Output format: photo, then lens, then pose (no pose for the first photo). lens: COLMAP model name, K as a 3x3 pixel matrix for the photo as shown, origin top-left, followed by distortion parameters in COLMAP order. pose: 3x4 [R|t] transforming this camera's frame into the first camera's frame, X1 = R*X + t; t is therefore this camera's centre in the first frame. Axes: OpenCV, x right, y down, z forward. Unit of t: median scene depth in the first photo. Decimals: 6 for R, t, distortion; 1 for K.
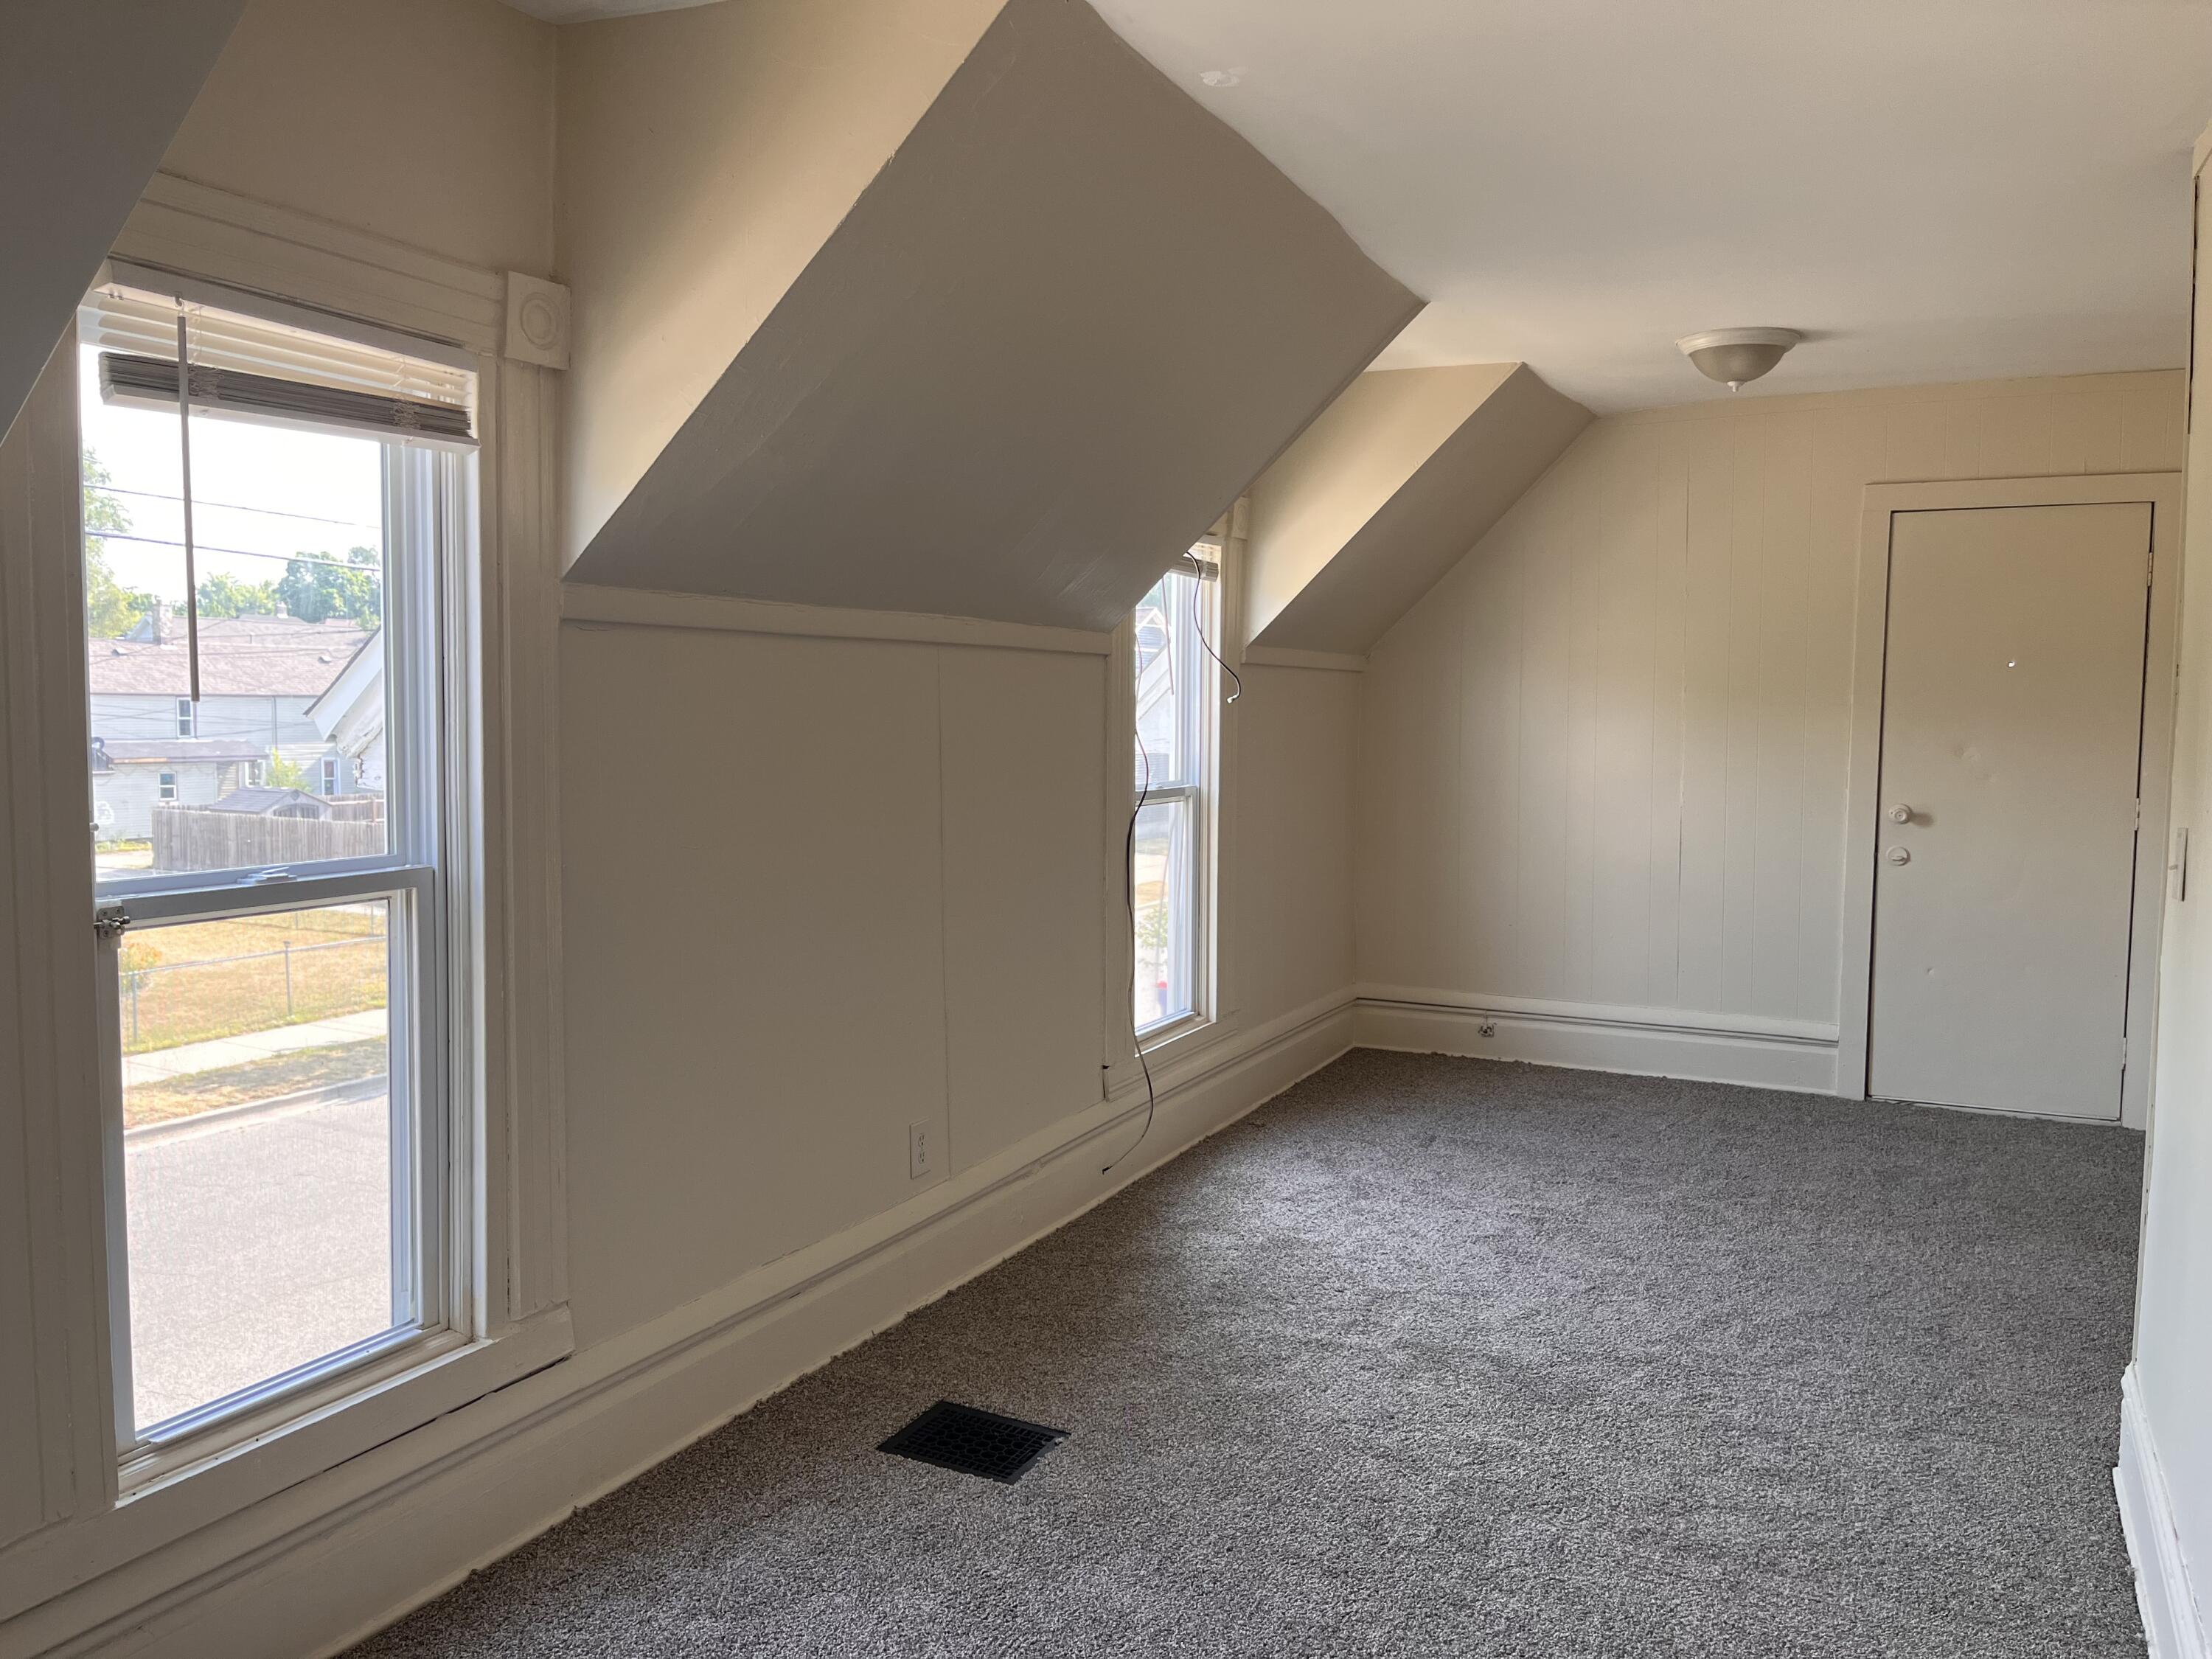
lens RADIAL K [[1679.5, 0, 1108.5], [0, 1679.5, 824.9], [0, 0, 1]] dist [0.058469, -0.074261]
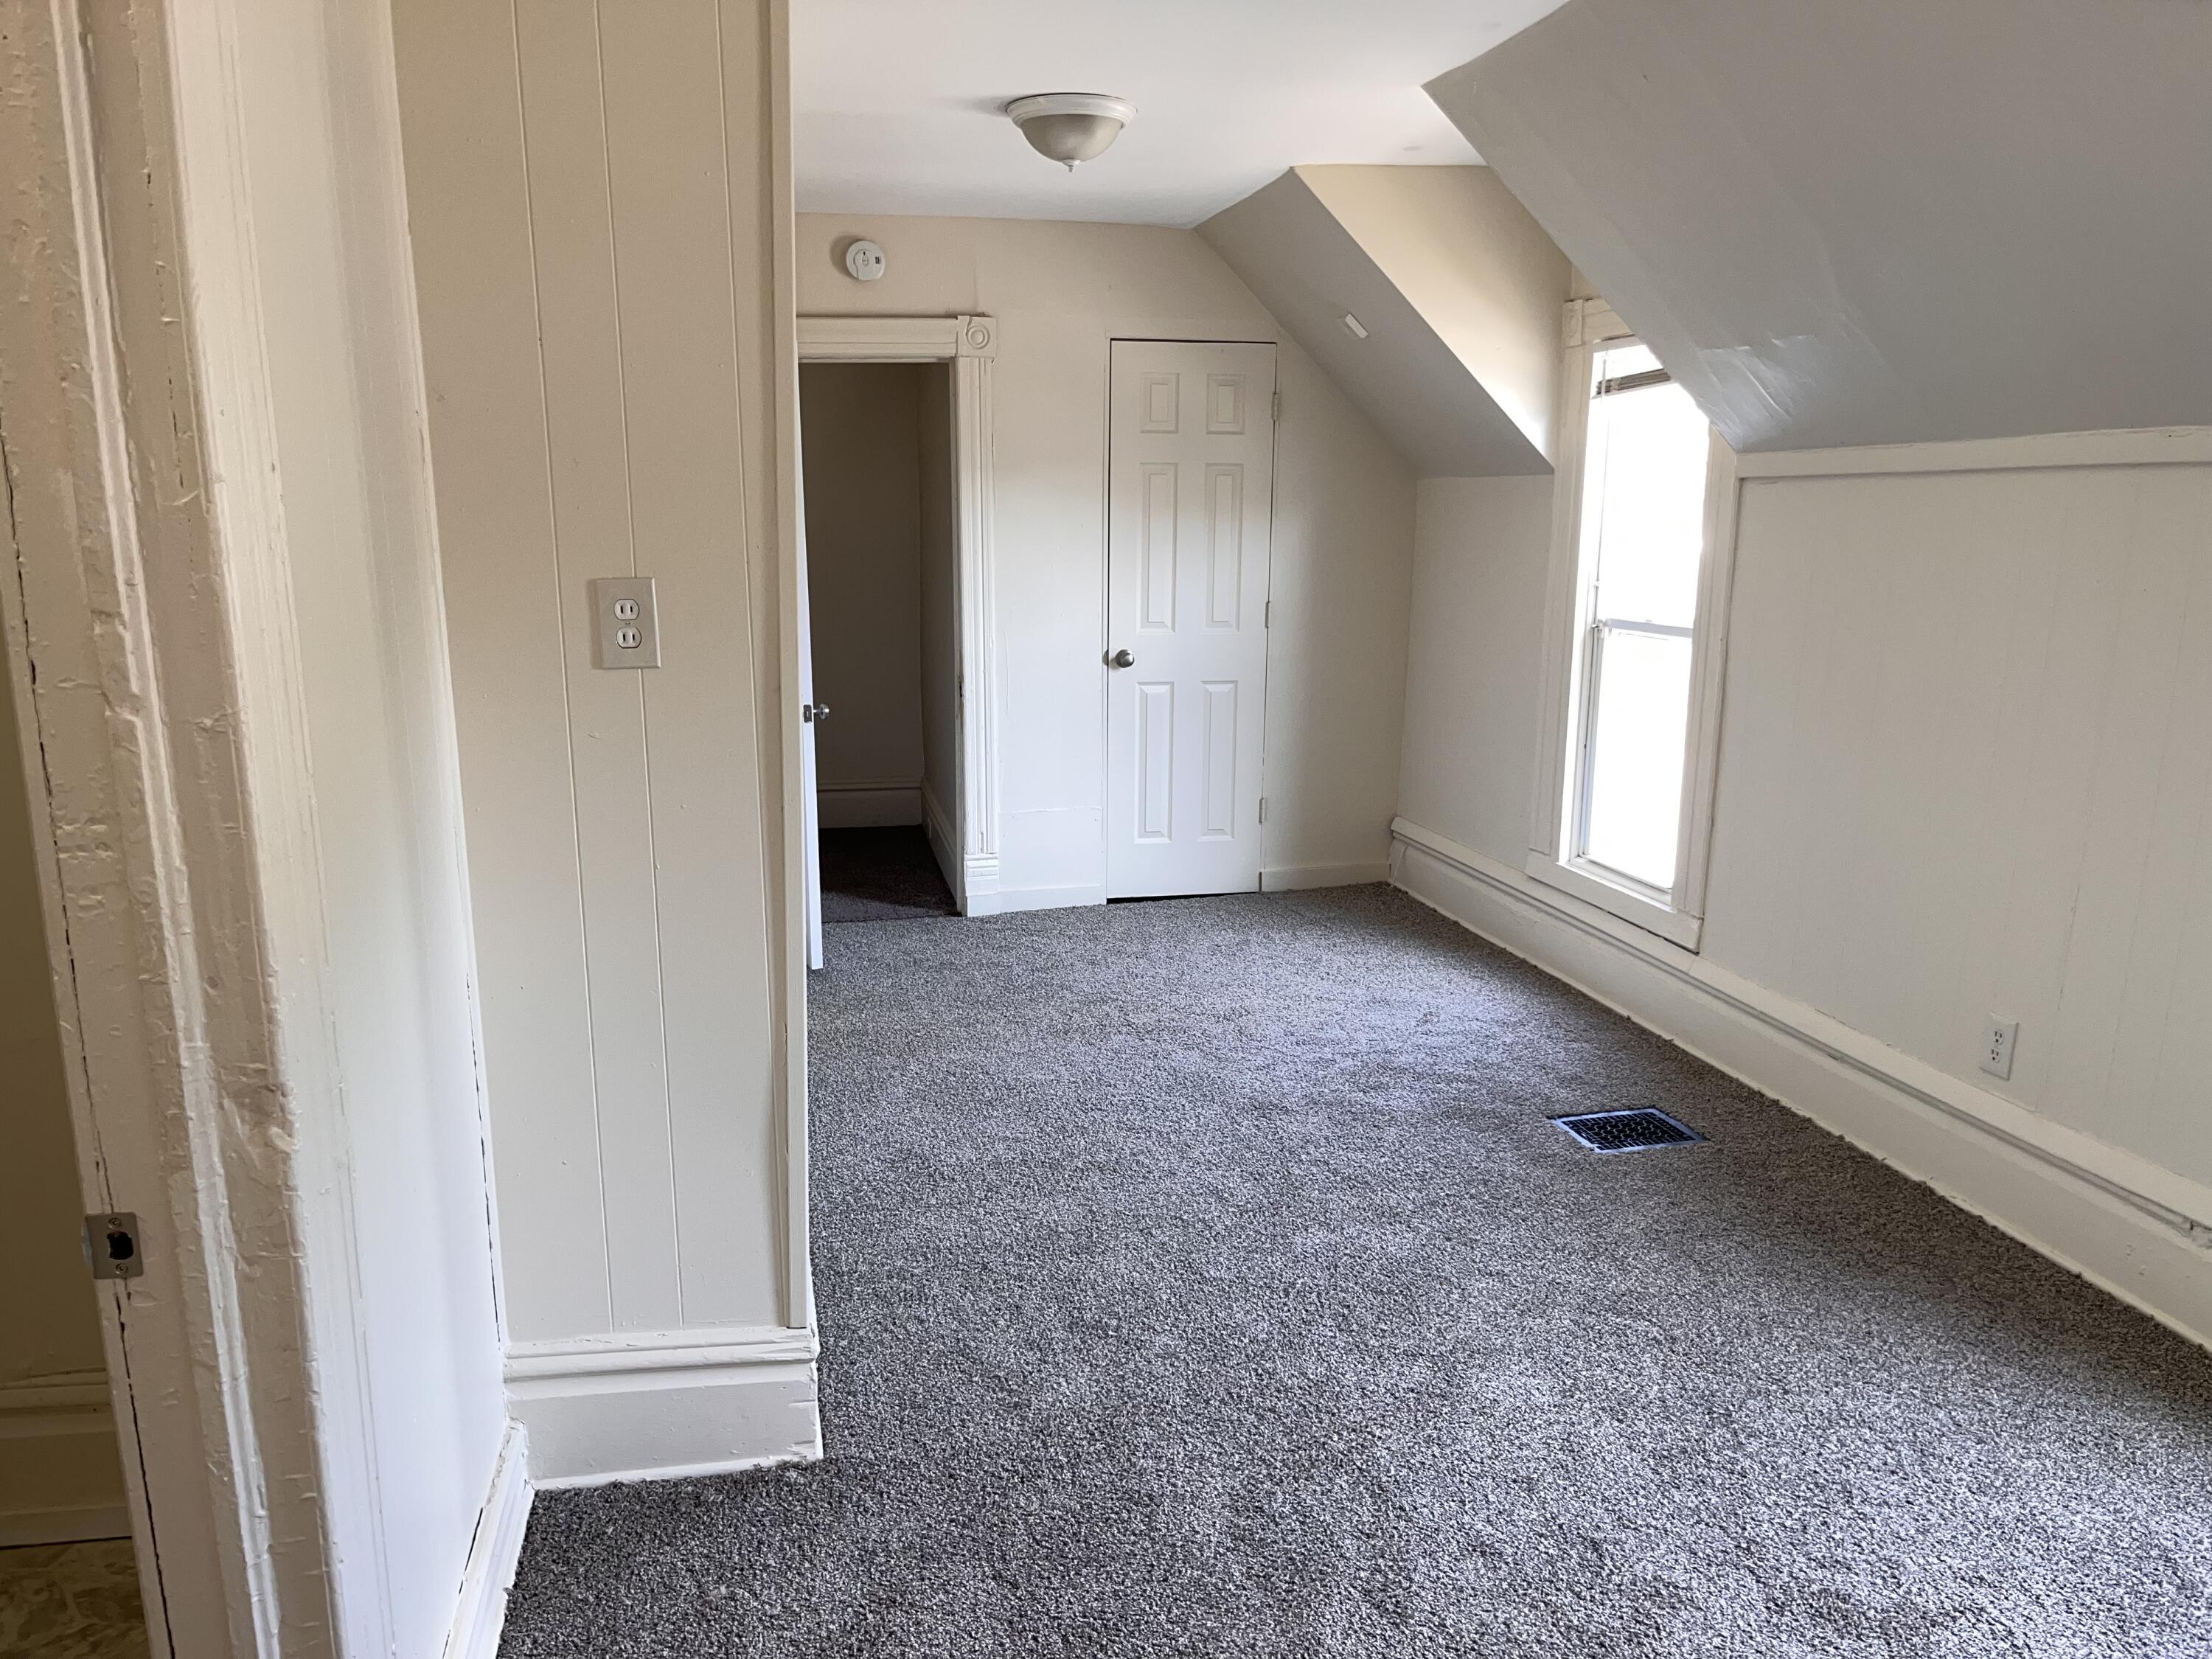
lens RADIAL K [[1679.5, 0, 1104.8], [0, 1679.5, 832.2], [0, 0, 1]] dist [0.058469, -0.074261]
pose [[-0.784028, 0.106433, -0.611533, 0.913984], [-0.052519, 0.970283, 0.236205, -0.120363], [0.618500, 0.217308, -0.755139, 1.565955]]
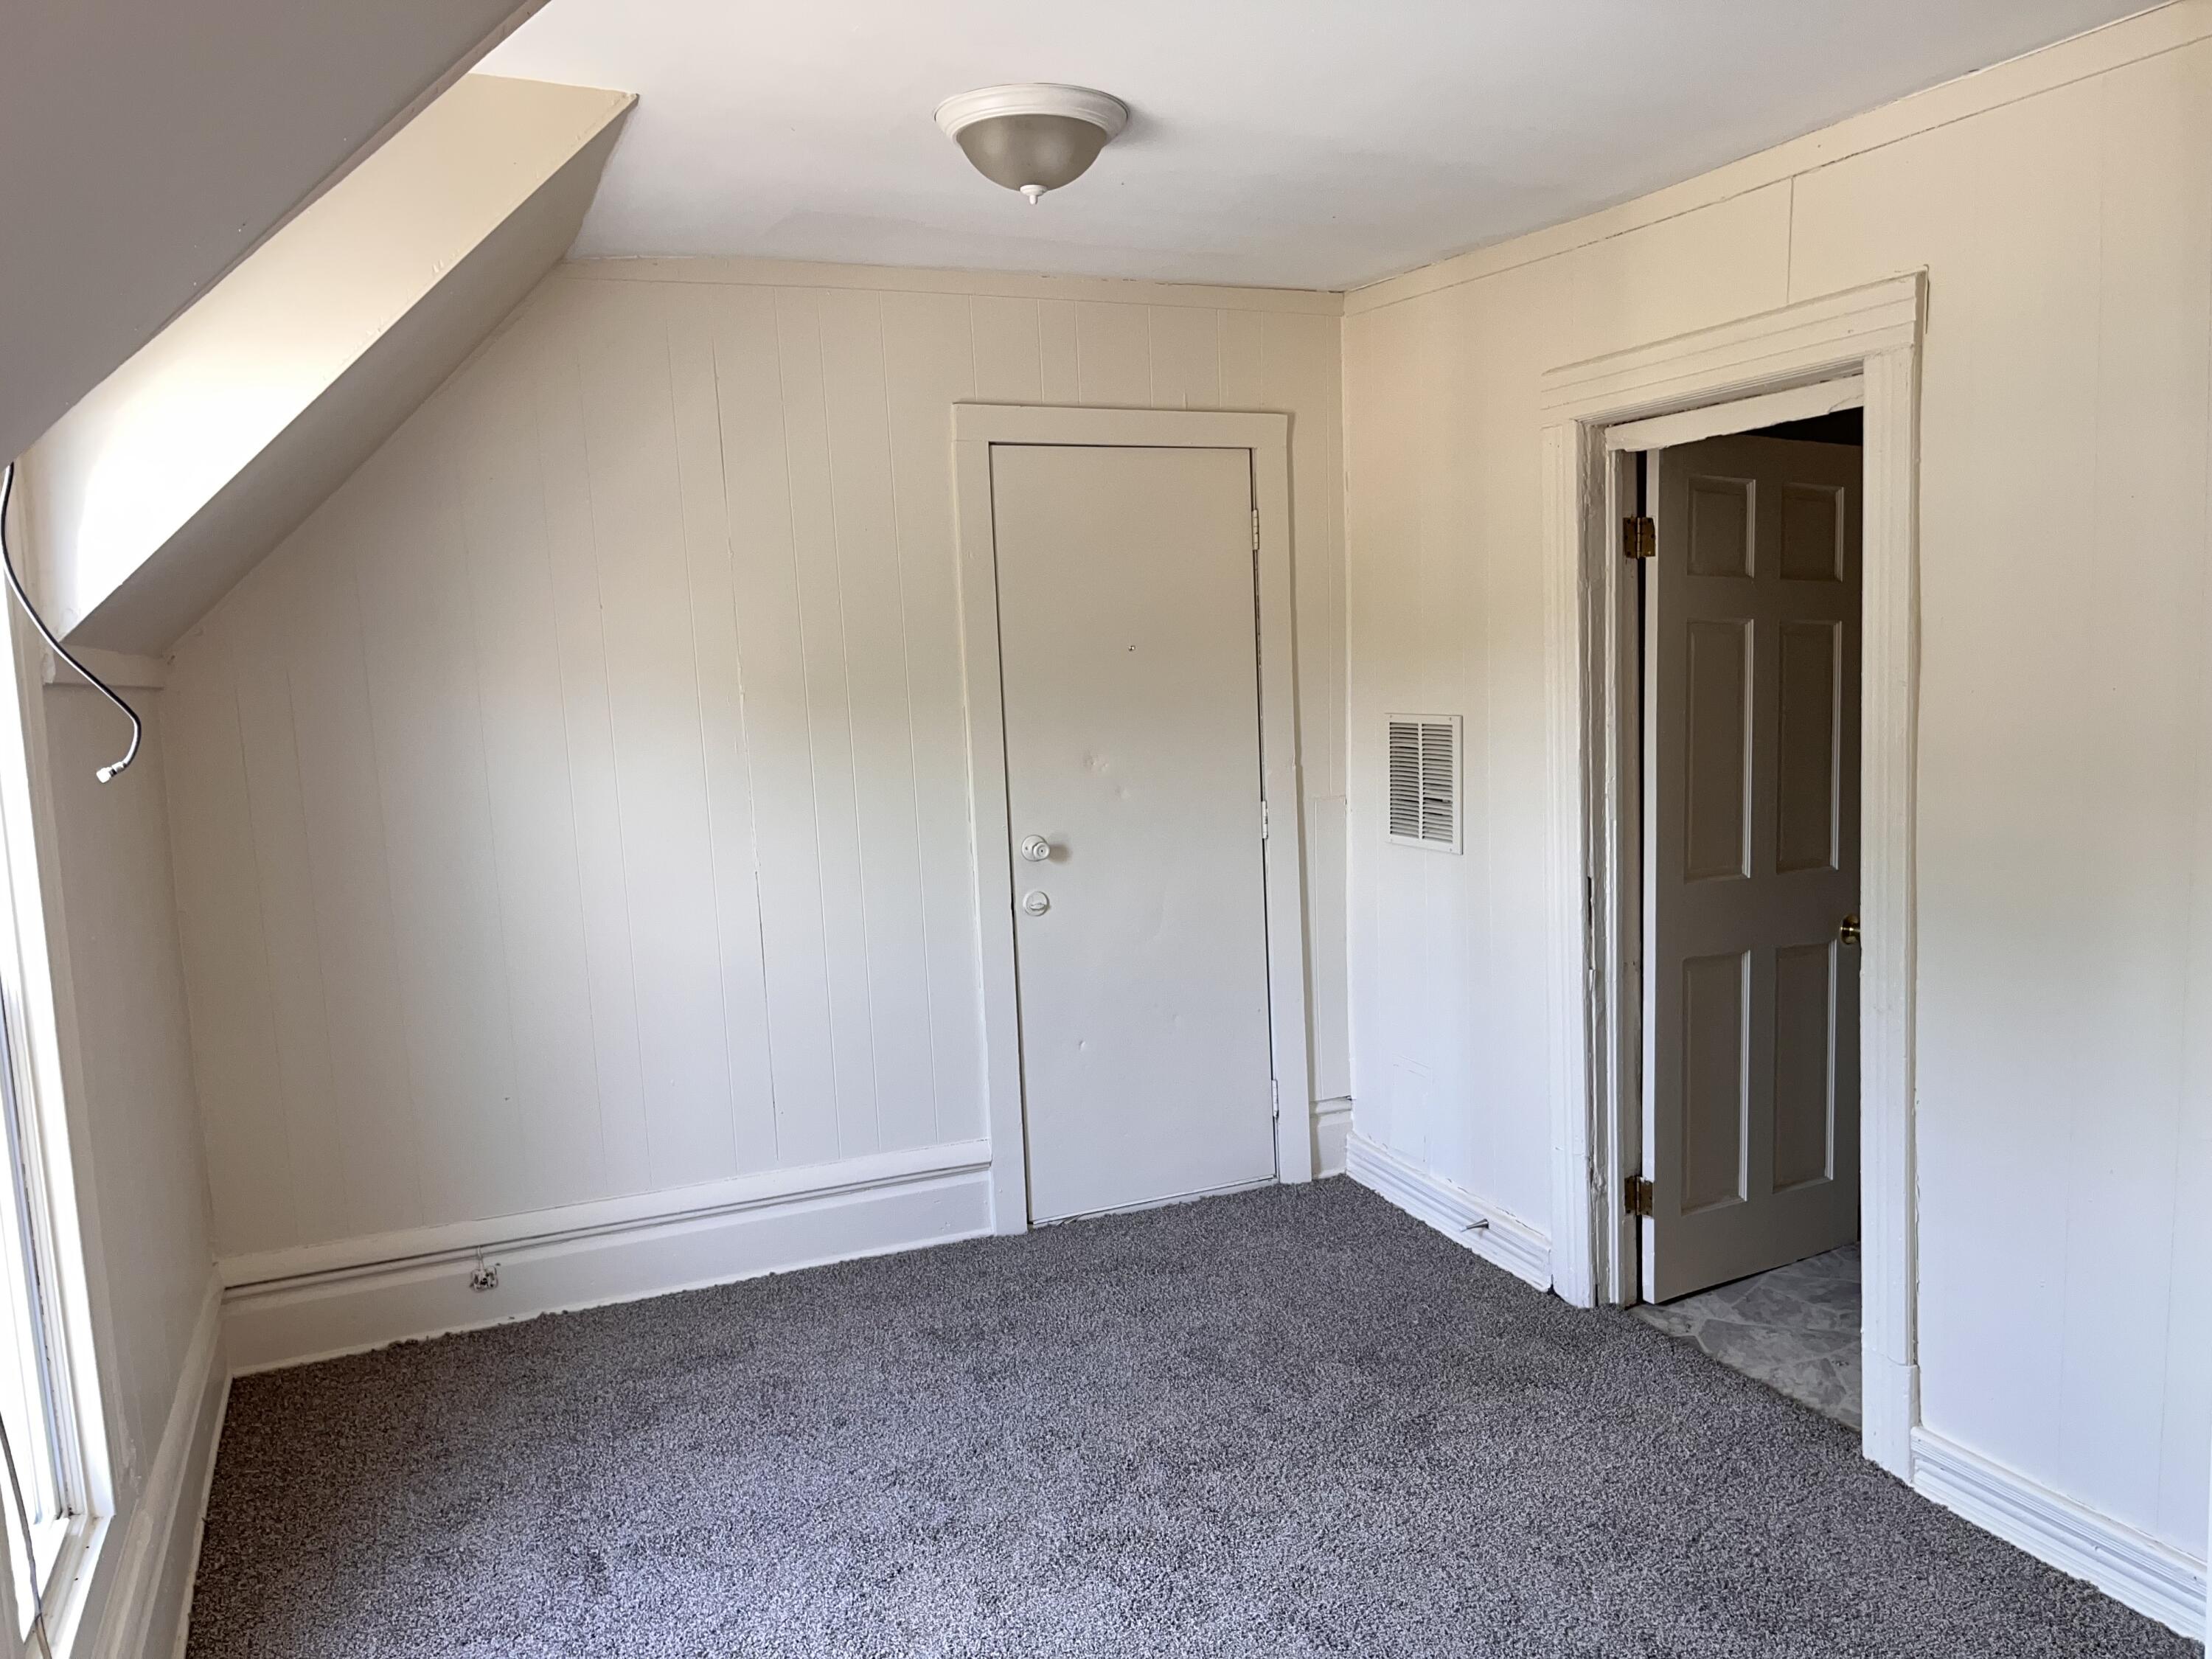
lens RADIAL K [[1679.5, 0, 1100.9], [0, 1679.5, 844.7], [0, 0, 1]] dist [0.058469, -0.074261]
pose [[0.648281, -0.115987, 0.752515, -0.076540], [0.103024, 0.992602, 0.064239, -0.053139], [-0.754399, 0.035882, 0.655434, 0.484166]]
